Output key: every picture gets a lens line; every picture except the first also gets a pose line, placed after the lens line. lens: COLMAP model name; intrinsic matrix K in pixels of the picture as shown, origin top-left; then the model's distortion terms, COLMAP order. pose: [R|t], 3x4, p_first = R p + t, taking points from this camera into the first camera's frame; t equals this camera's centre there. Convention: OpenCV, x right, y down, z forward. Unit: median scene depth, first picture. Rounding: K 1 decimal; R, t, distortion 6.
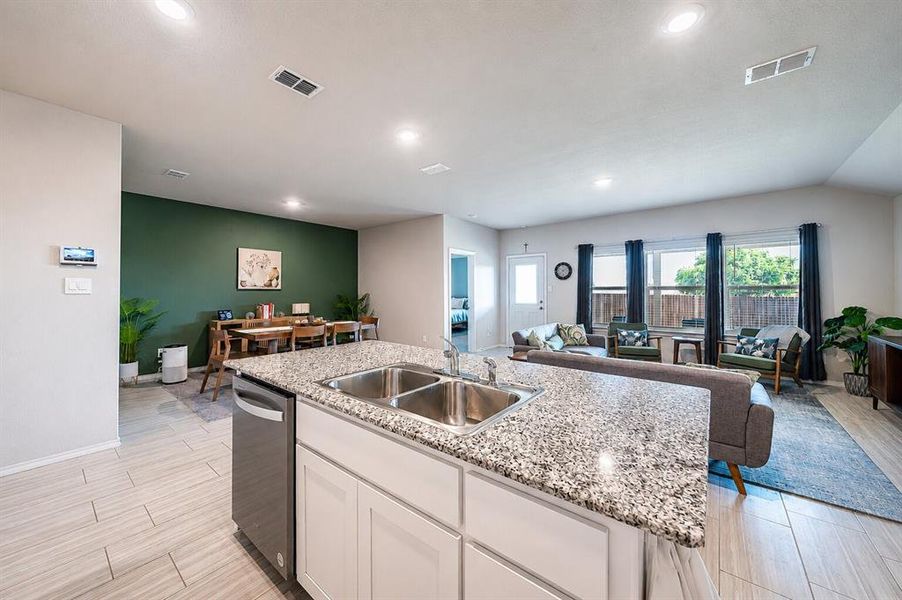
lens RADIAL K [[334.1, 0, 454.5], [0, 334.1, 303.3], [0, 0, 1]] dist [-0.001787, -0.000178]
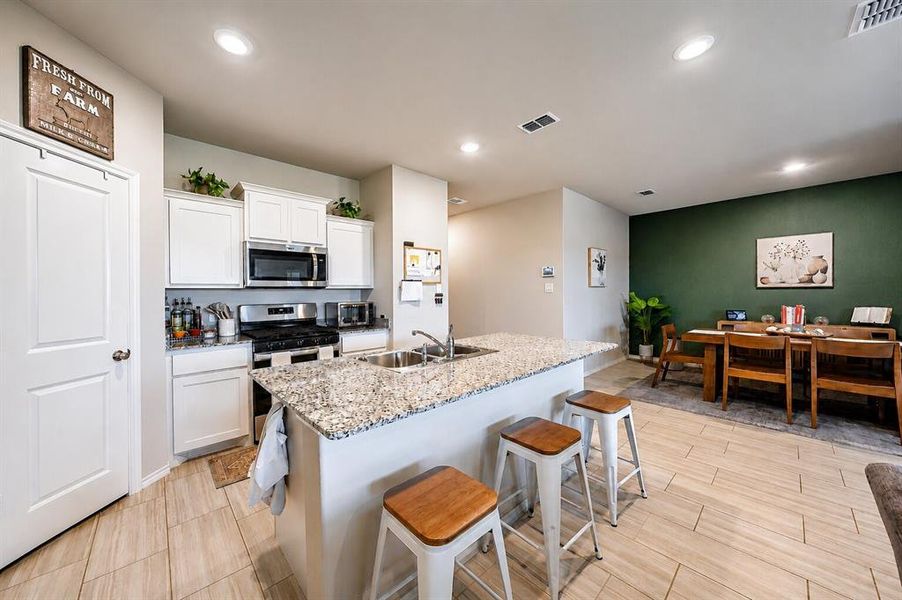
lens RADIAL K [[317.8, 0, 444.6], [0, 317.8, 292.6], [0, 0, 1]] dist [-0.001355, -0.000182]
pose [[-0.155300, 0.001538, -0.987866, 0.271613], [-0.027059, 0.999617, 0.005811, -0.010312], [0.987497, 0.027633, -0.155198, 0.311607]]
